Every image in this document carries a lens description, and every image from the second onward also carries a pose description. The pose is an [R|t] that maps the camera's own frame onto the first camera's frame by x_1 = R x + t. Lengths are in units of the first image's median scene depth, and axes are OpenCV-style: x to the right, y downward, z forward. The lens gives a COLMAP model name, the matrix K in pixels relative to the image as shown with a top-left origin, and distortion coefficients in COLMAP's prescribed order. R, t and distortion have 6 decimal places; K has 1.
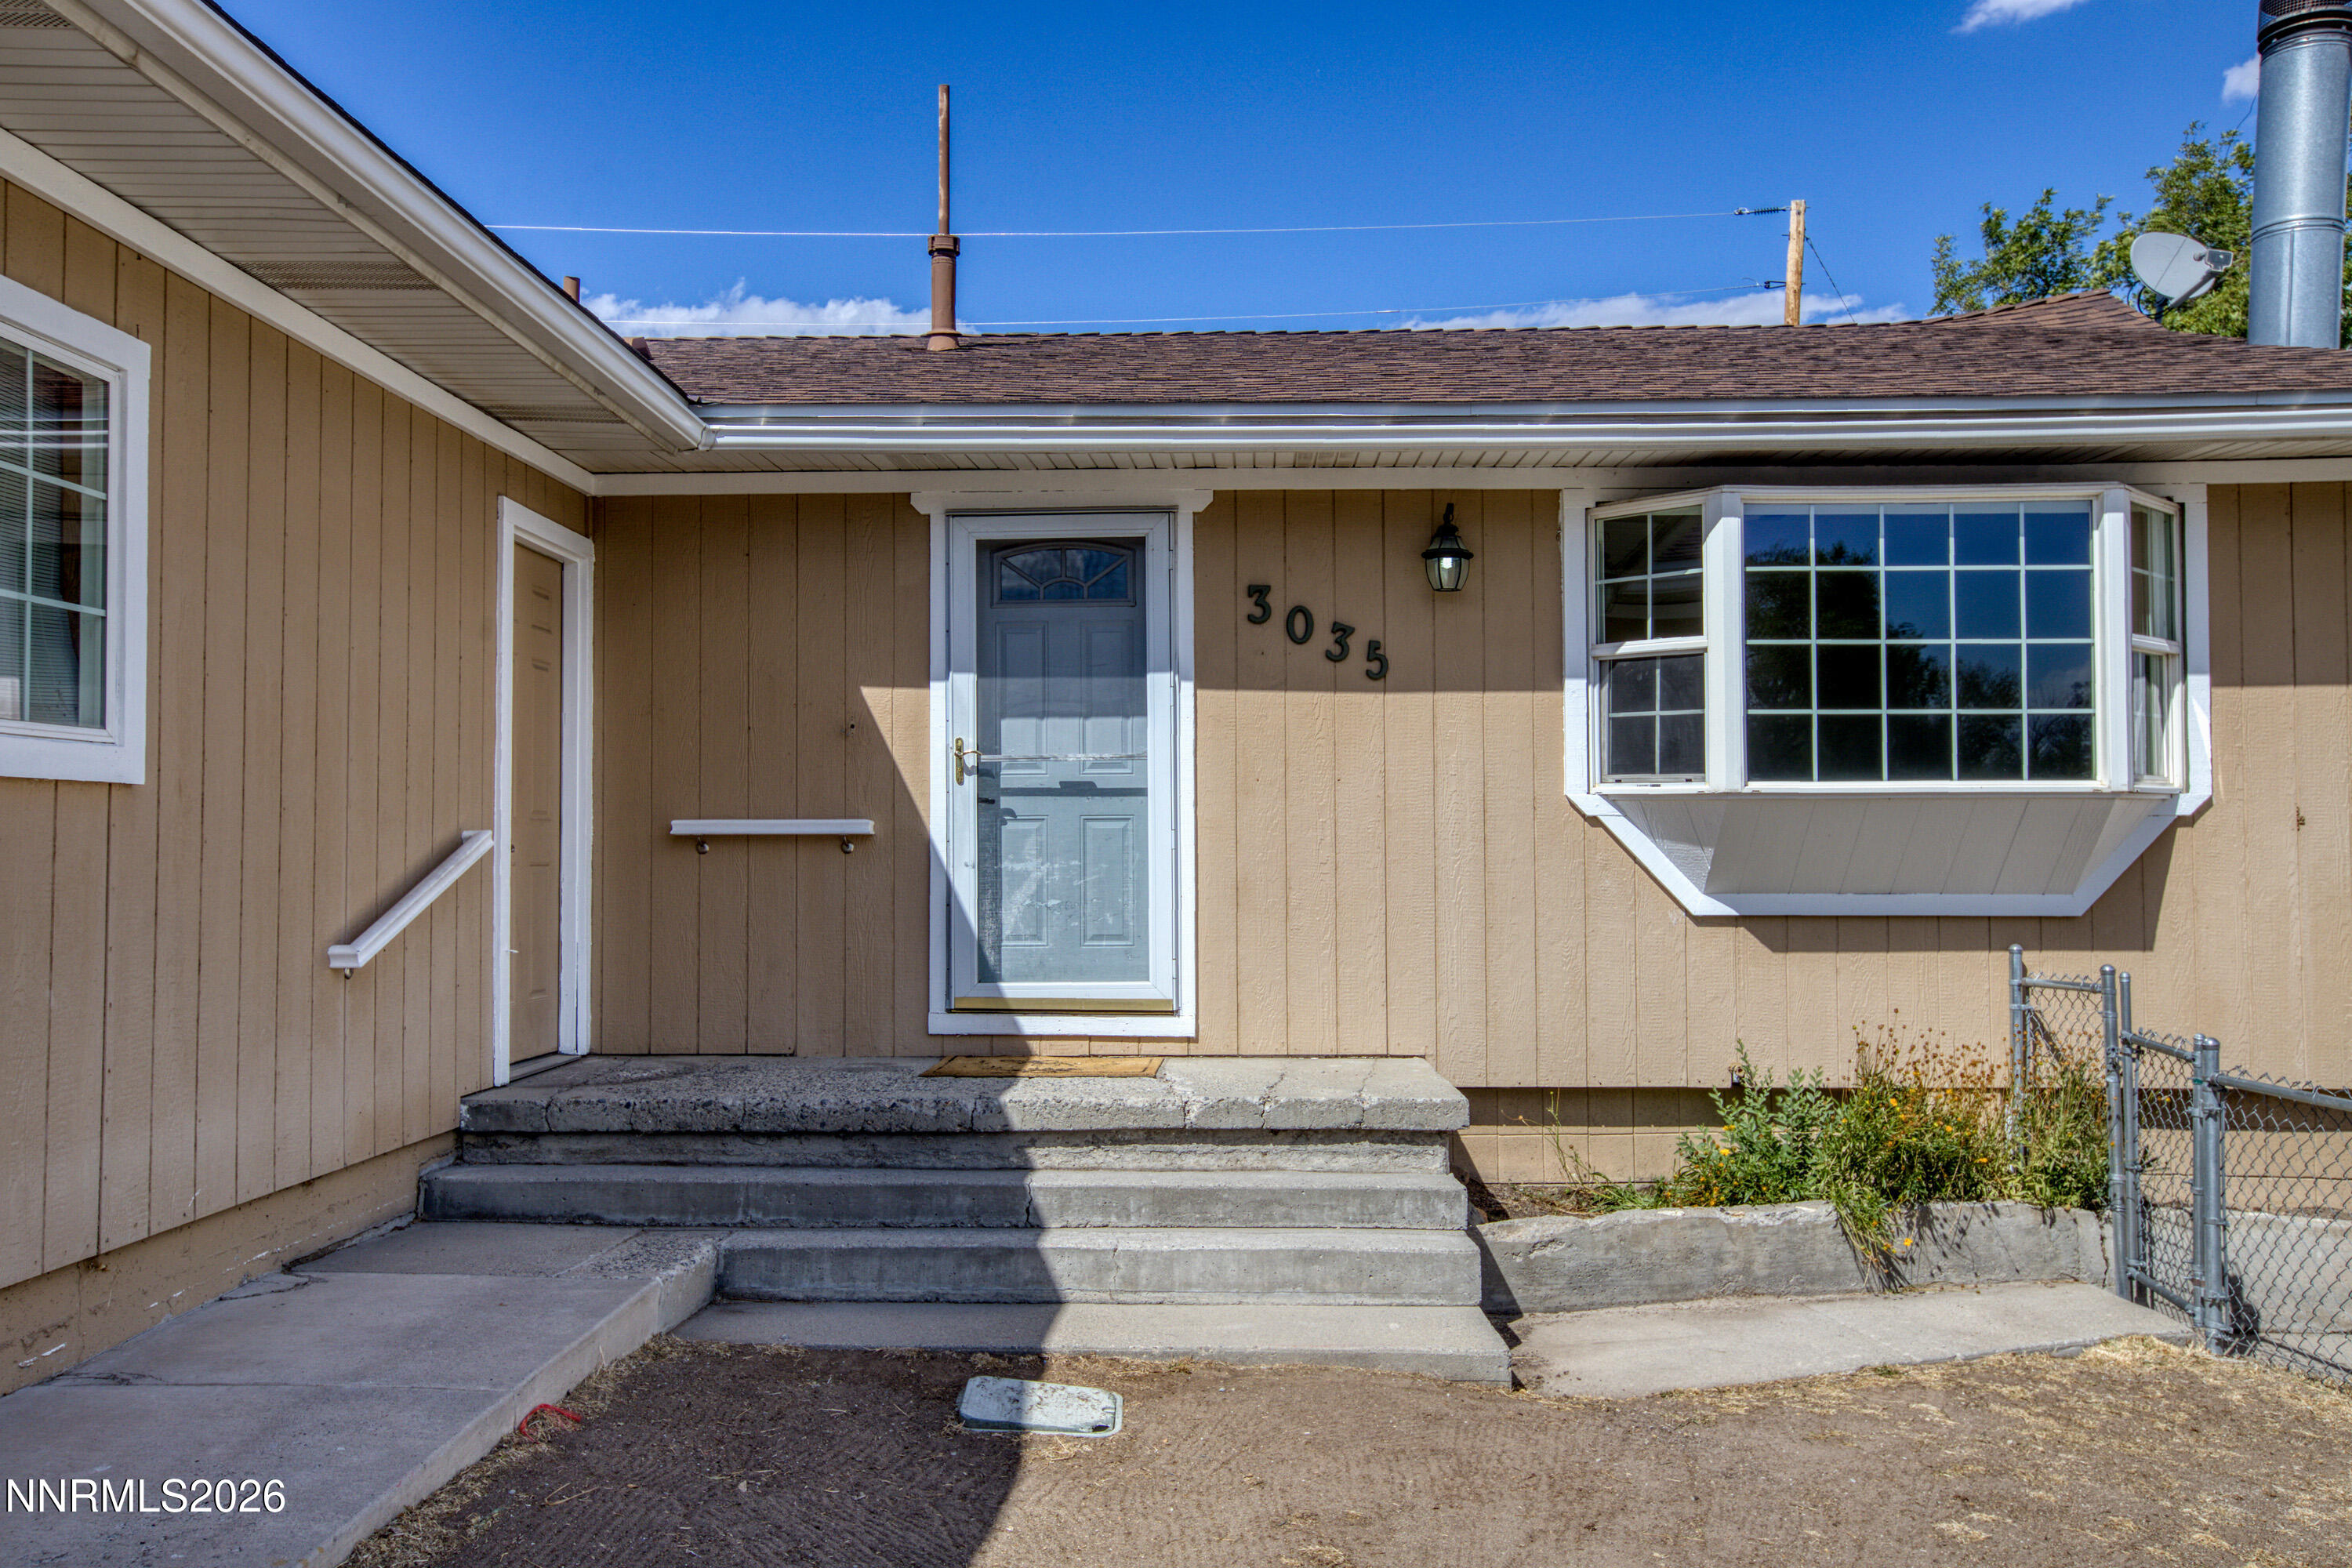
lens RADIAL K [[1999.2, 0, 1176.0], [0, 1999.2, 784.0], [0, 0, 1]] dist [-0.039876, 0.001186]
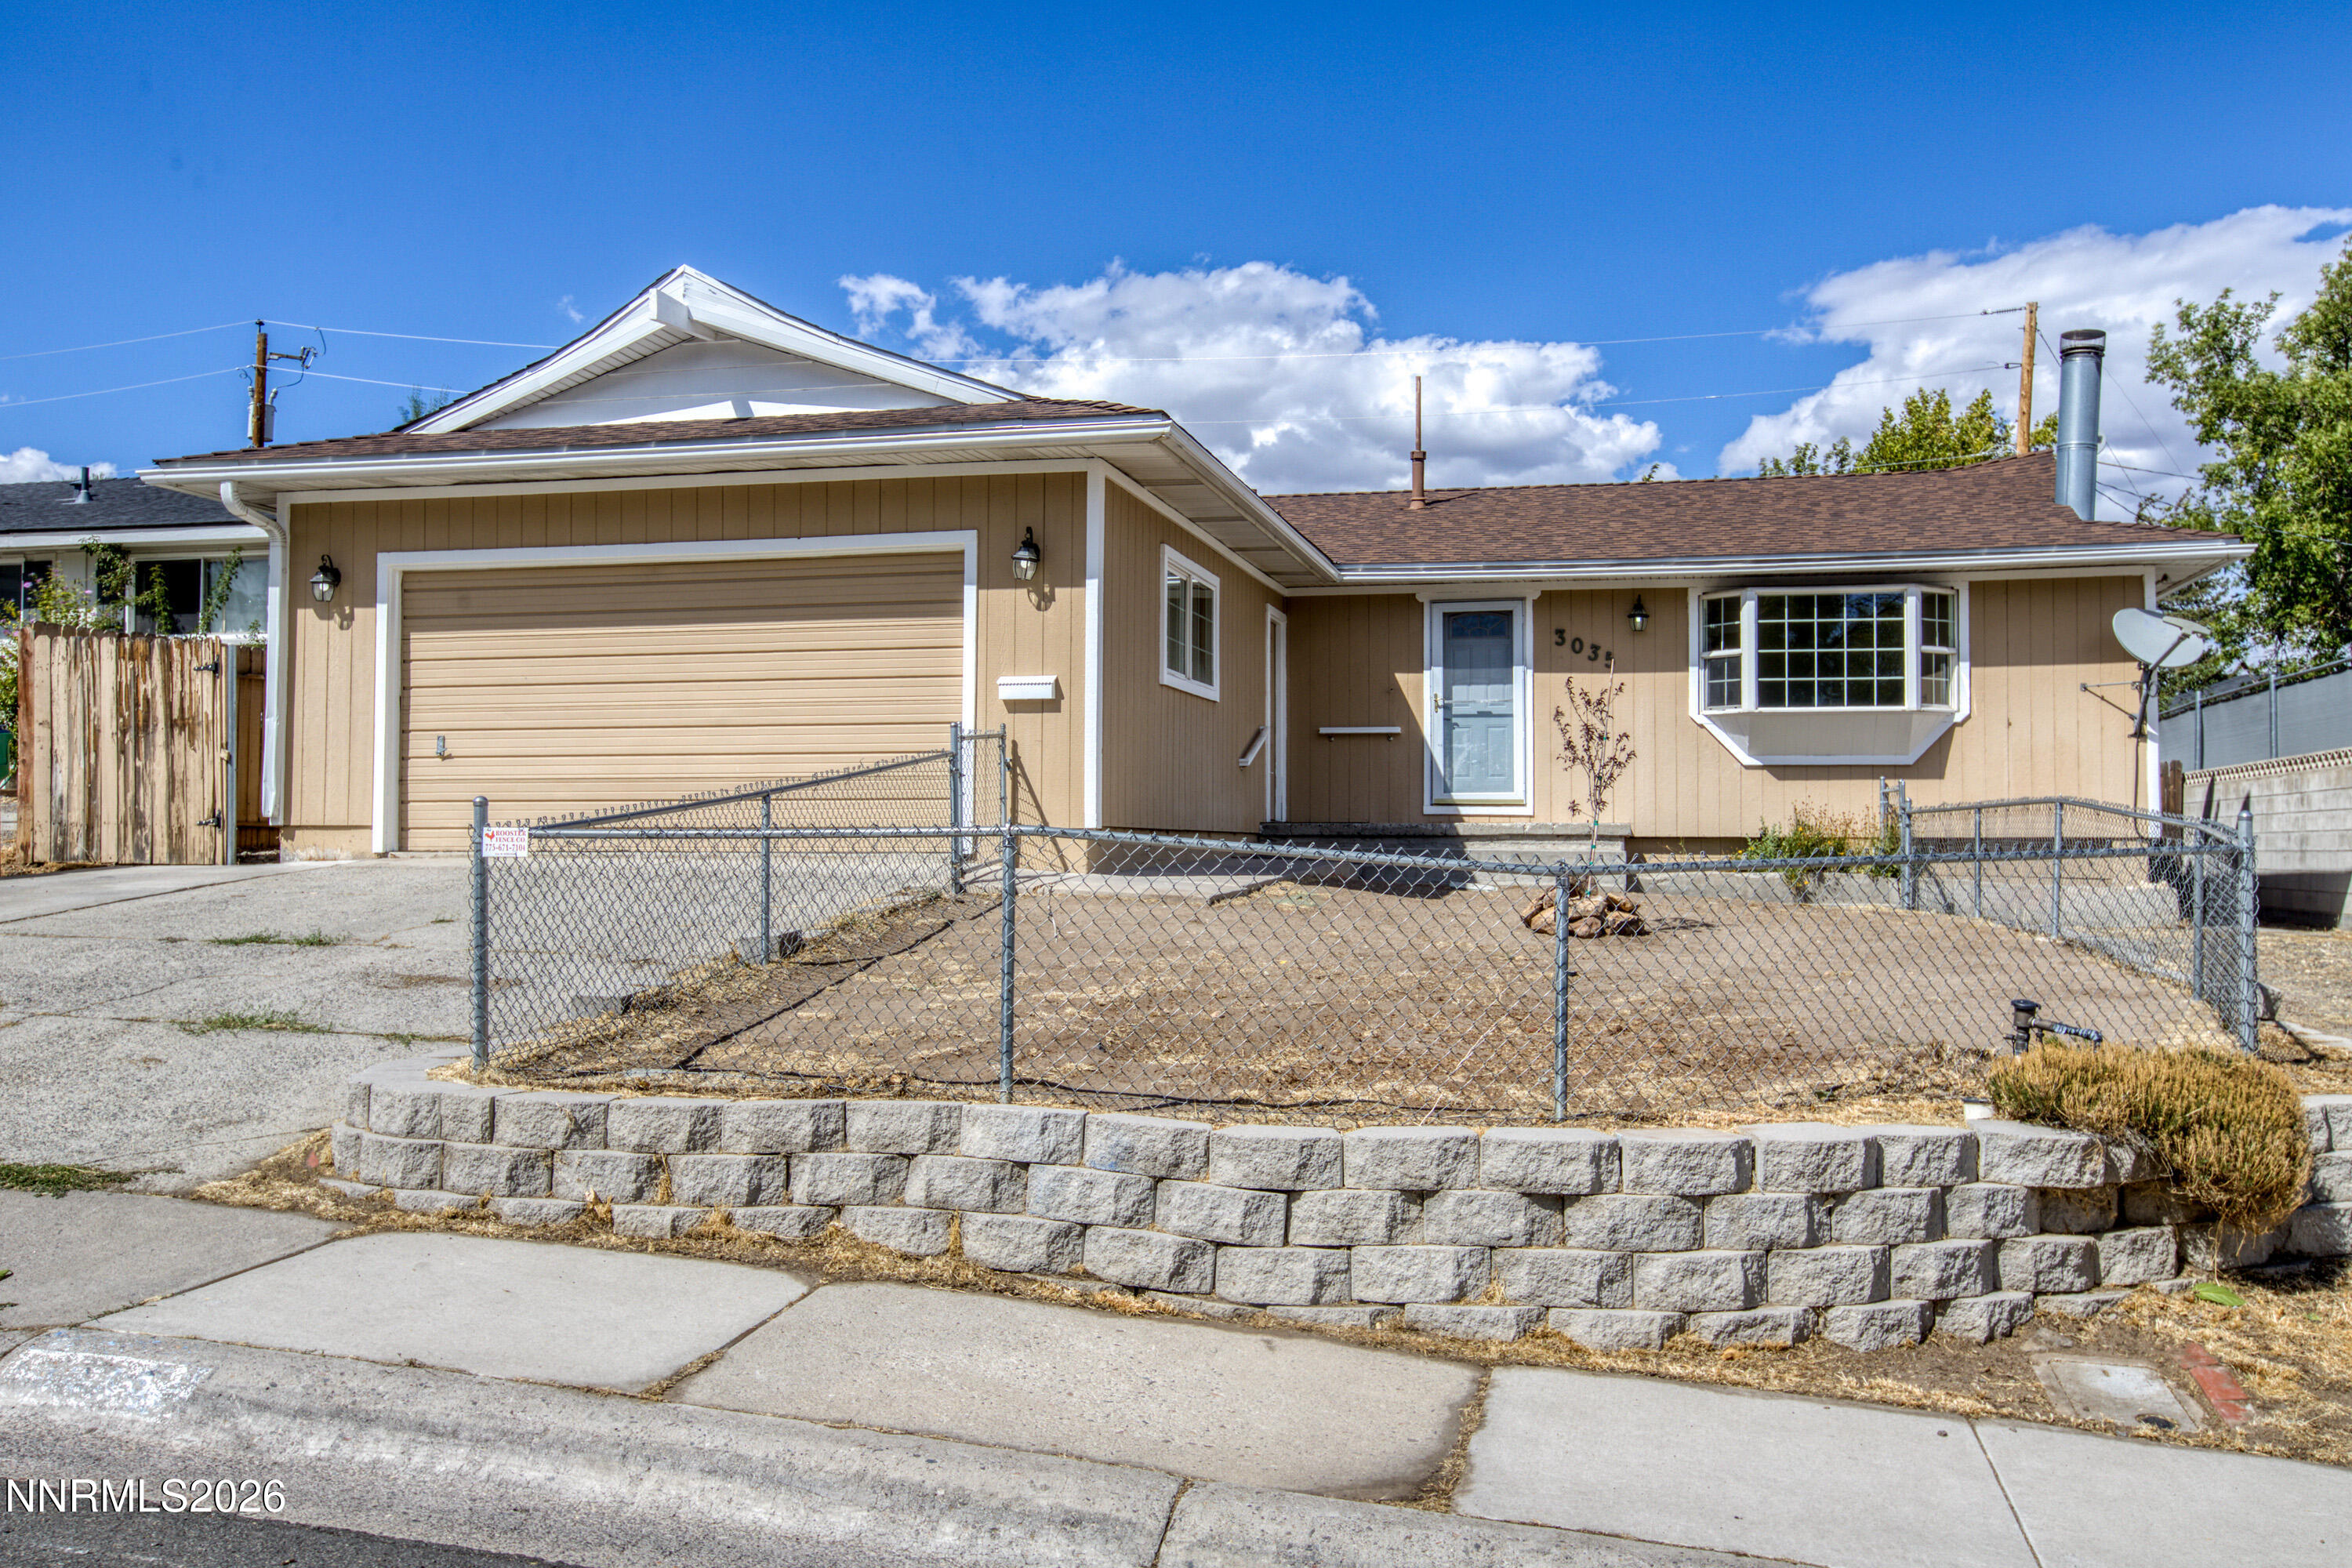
lens RADIAL K [[1999.2, 0, 1176.0], [0, 1999.2, 784.0], [0, 0, 1]] dist [-0.039876, 0.001186]
pose [[0.979577, 0.000519, -0.201071, 0.073112], [0.000577, 0.999985, 0.005393, 0.075591], [0.201071, -0.005399, 0.979562, -1.483698]]
